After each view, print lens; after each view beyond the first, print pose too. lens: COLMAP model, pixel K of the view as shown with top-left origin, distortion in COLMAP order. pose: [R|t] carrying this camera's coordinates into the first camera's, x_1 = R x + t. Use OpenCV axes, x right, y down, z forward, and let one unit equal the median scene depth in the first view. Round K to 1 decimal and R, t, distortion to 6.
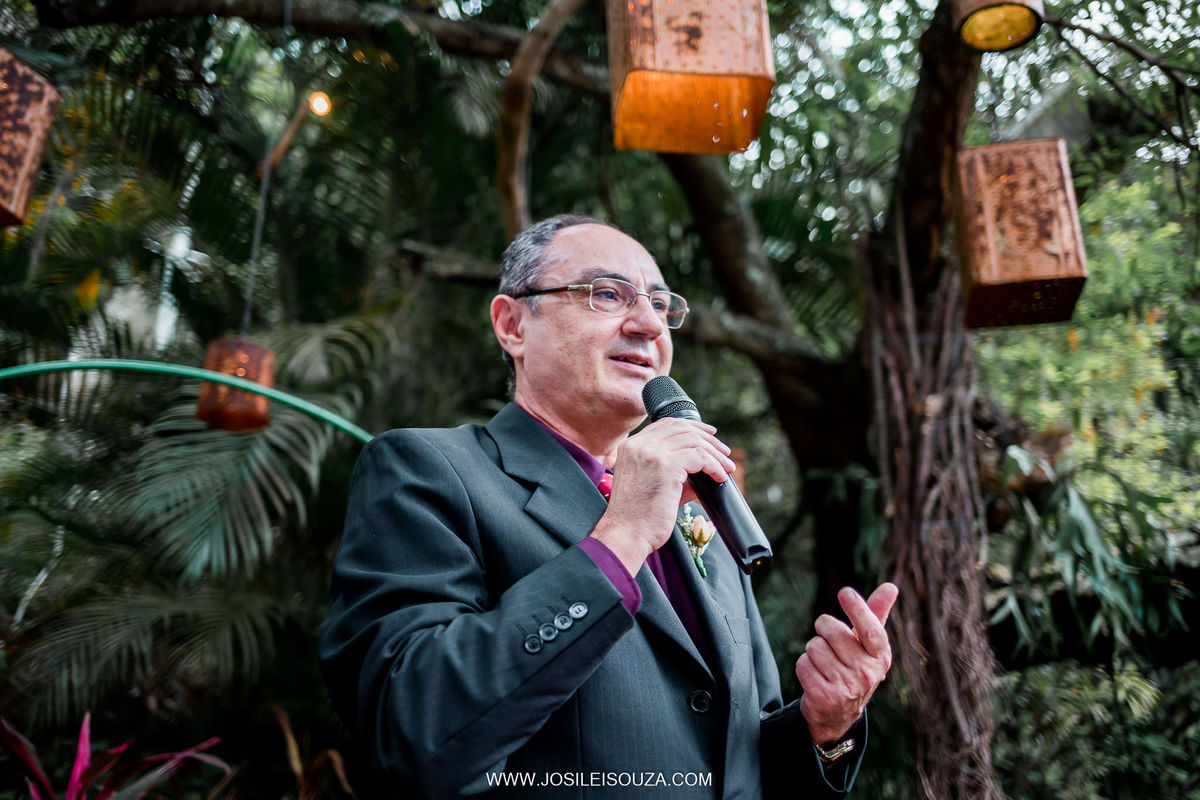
lens RADIAL K [[1166.0, 0, 596.3], [0, 1166.0, 400.4], [0, 0, 1]] dist [-0.044183, 0.020911]
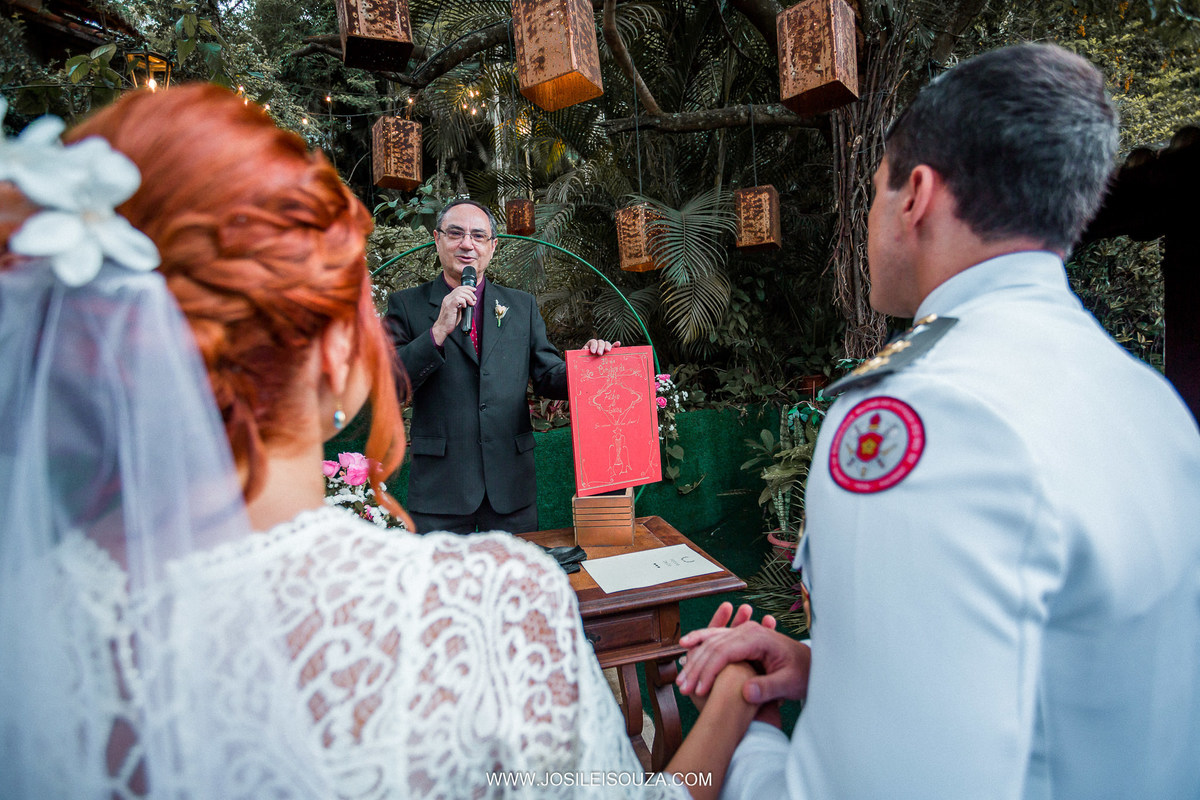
lens RADIAL K [[584.3, 0, 606.9], [0, 584.3, 407.3], [0, 0, 1]] dist [-0.103912, 0.064466]
pose [[0.855449, -0.037491, -0.516528, 0.529814], [0.261707, 0.891953, 0.368686, -0.068842], [0.446896, -0.450571, 0.772832, -0.051447]]
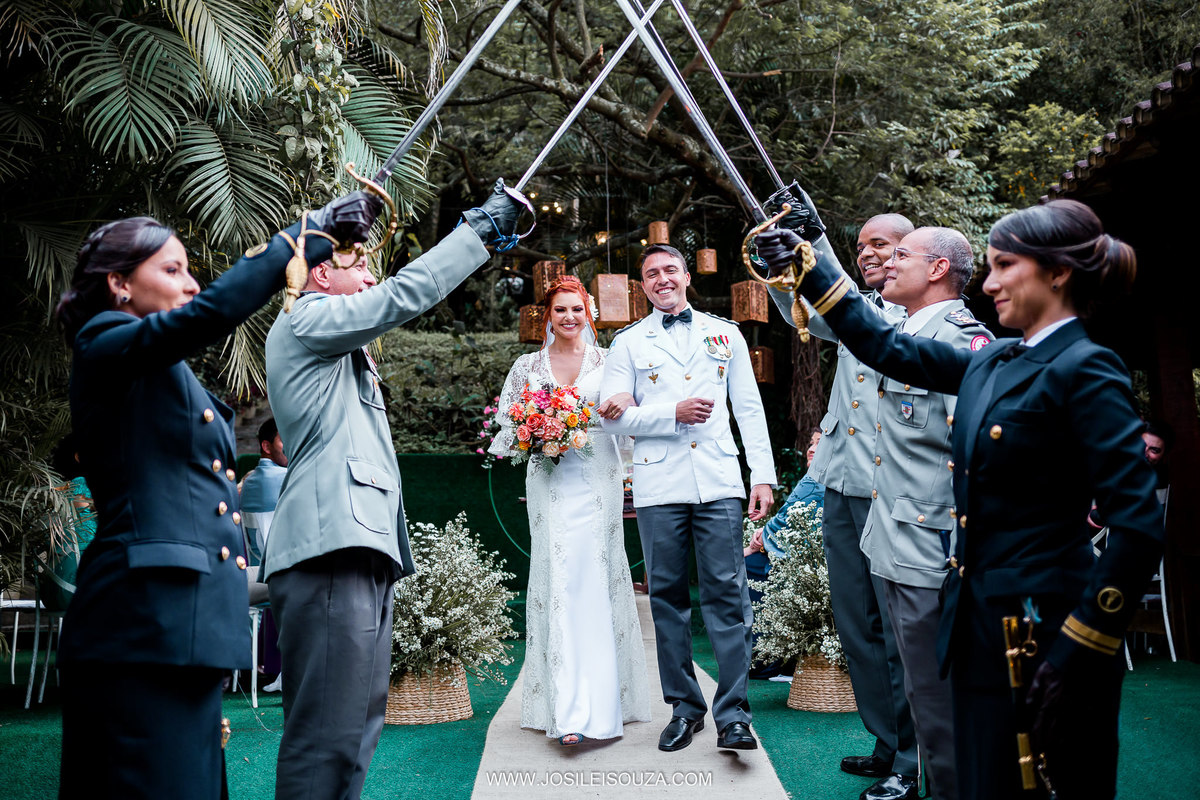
lens RADIAL K [[1166.0, 0, 596.3], [0, 1166.0, 400.4], [0, 0, 1]] dist [-0.044183, 0.020911]
pose [[0.792544, -0.126243, -0.596604, 2.307243], [0.259392, 0.955207, 0.142459, -0.538547], [0.551896, -0.267659, 0.789791, -2.508779]]
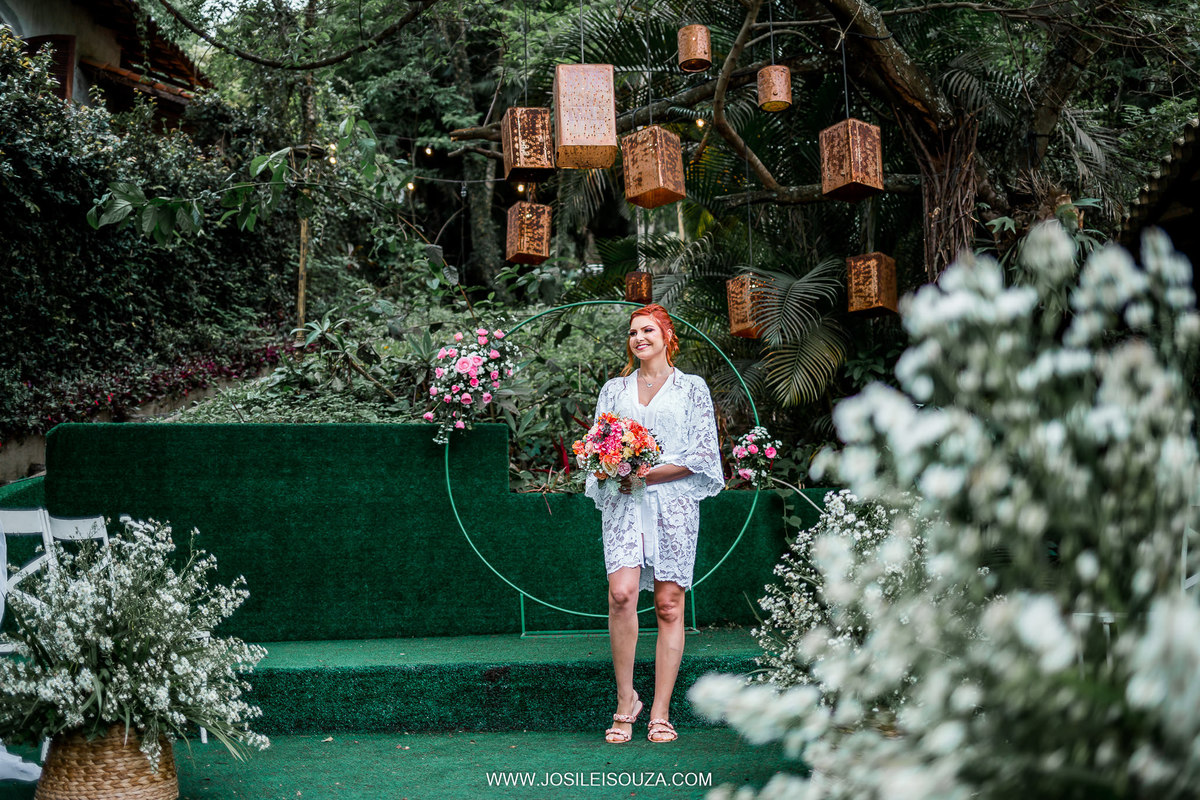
lens RADIAL K [[1166.0, 0, 596.3], [0, 1166.0, 400.4], [0, 0, 1]] dist [-0.044183, 0.020911]
pose [[0.719992, -0.154030, -0.676673, 1.551329], [0.287866, 0.953503, 0.089250, -0.041639], [0.631463, -0.259050, 0.730854, -1.189090]]
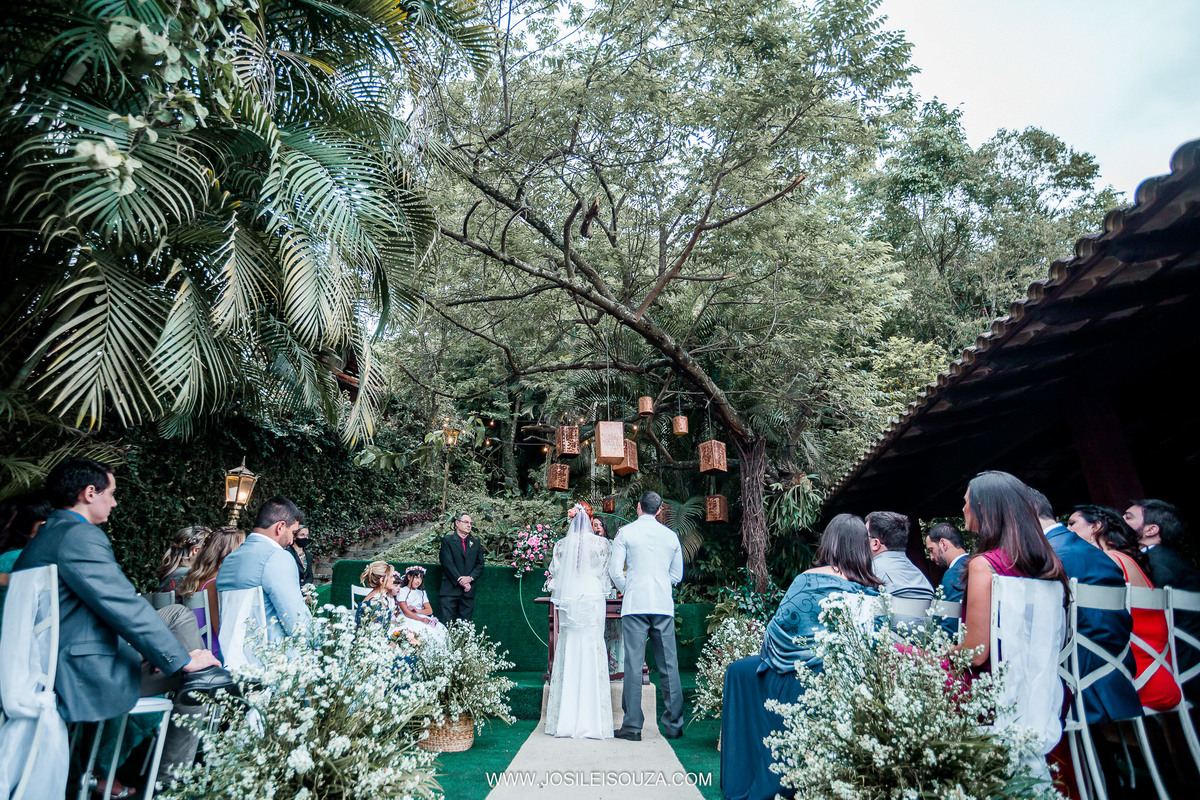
lens RADIAL K [[605.5, 0, 579.1], [0, 605.5, 426.2], [0, 0, 1]] dist [-0.110316, 0.120040]
pose [[0.760545, -0.240307, -0.603178, 1.639152], [0.243129, 0.966803, -0.078615, -0.222927], [0.602046, -0.086860, 0.793723, -1.570249]]
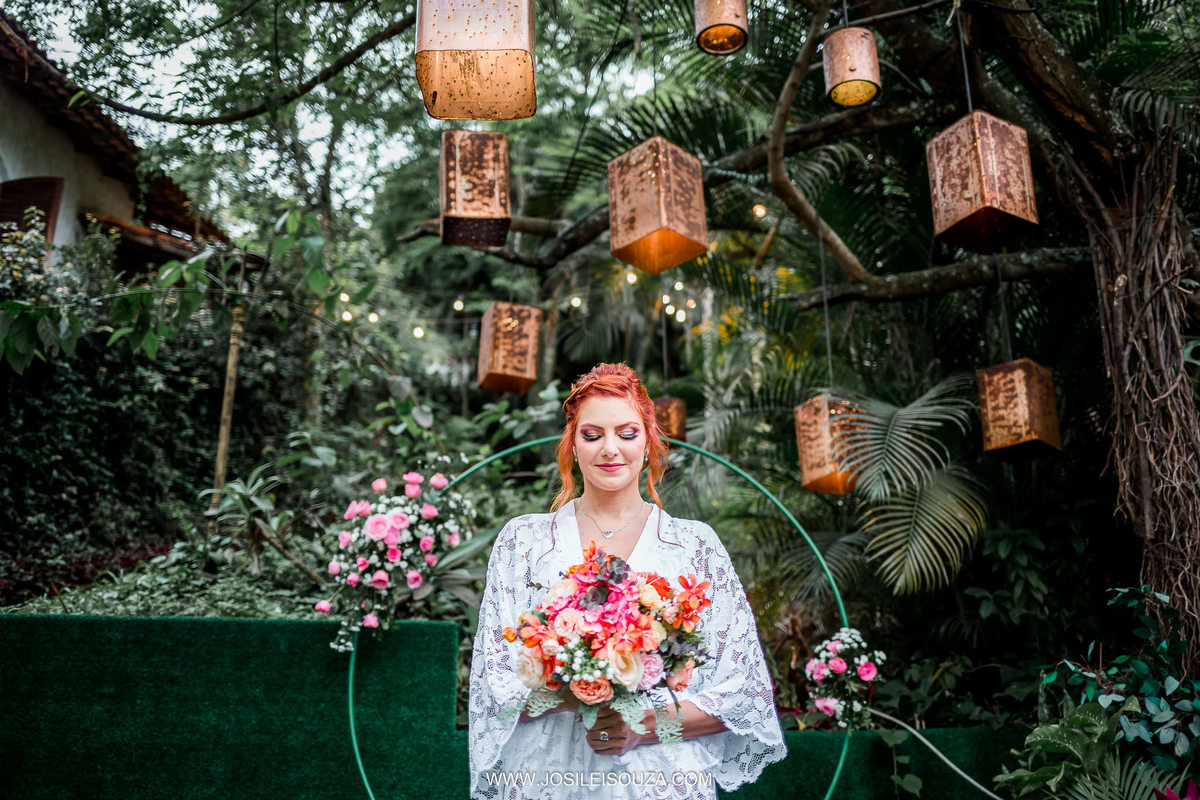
lens RADIAL K [[1166.0, 0, 596.3], [0, 1166.0, 400.4], [0, 0, 1]] dist [-0.044183, 0.020911]
pose [[0.655819, -0.279593, -0.701234, 1.009015], [0.288064, 0.951286, -0.109885, 0.135090], [0.697797, -0.129936, 0.704412, -0.372303]]
